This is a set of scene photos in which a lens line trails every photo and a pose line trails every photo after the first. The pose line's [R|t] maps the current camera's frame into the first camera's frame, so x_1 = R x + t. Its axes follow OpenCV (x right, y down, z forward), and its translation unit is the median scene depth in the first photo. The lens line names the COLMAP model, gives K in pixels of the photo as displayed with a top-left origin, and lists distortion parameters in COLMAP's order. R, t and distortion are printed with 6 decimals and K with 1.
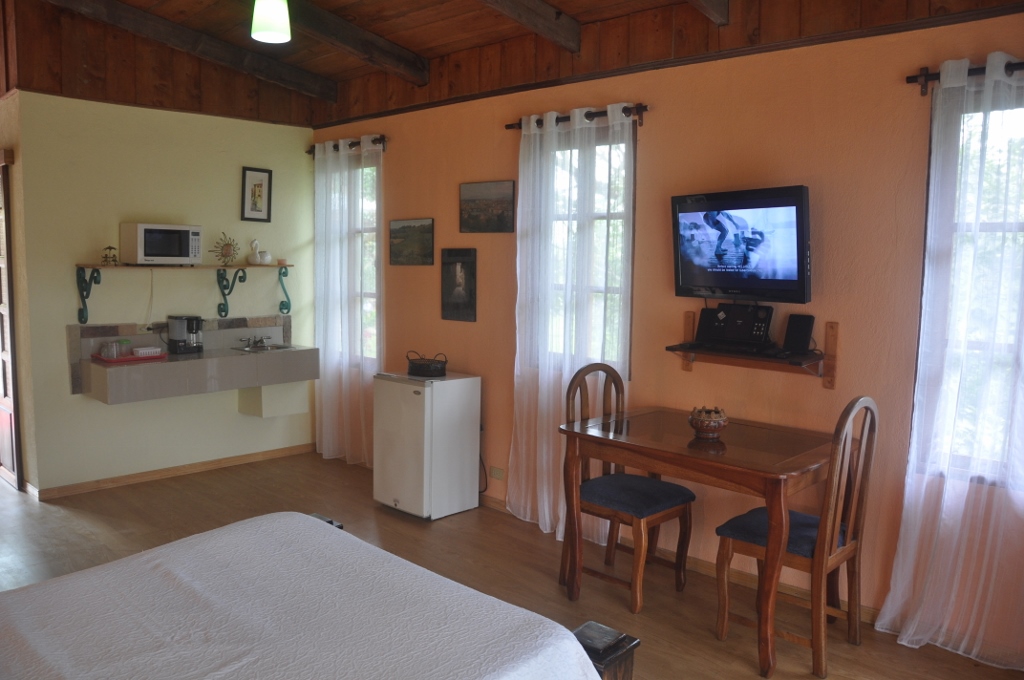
lens RADIAL K [[806.7, 0, 512.0], [0, 806.7, 340.0], [0, 0, 1]] dist [-0.064902, 0.015943]
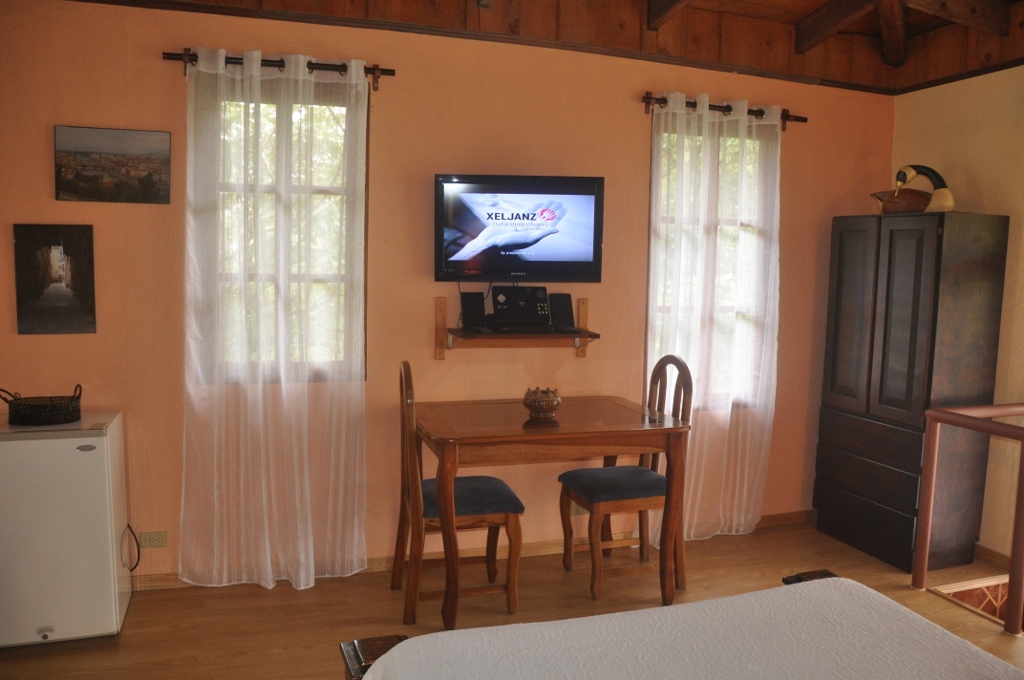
lens RADIAL K [[806.7, 0, 512.0], [0, 806.7, 340.0], [0, 0, 1]] dist [-0.064902, 0.015943]
pose [[0.482075, -0.096343, 0.870817, -0.532881], [0.079208, 0.994658, 0.066195, -0.038315], [-0.872542, 0.037065, 0.487130, 0.426181]]
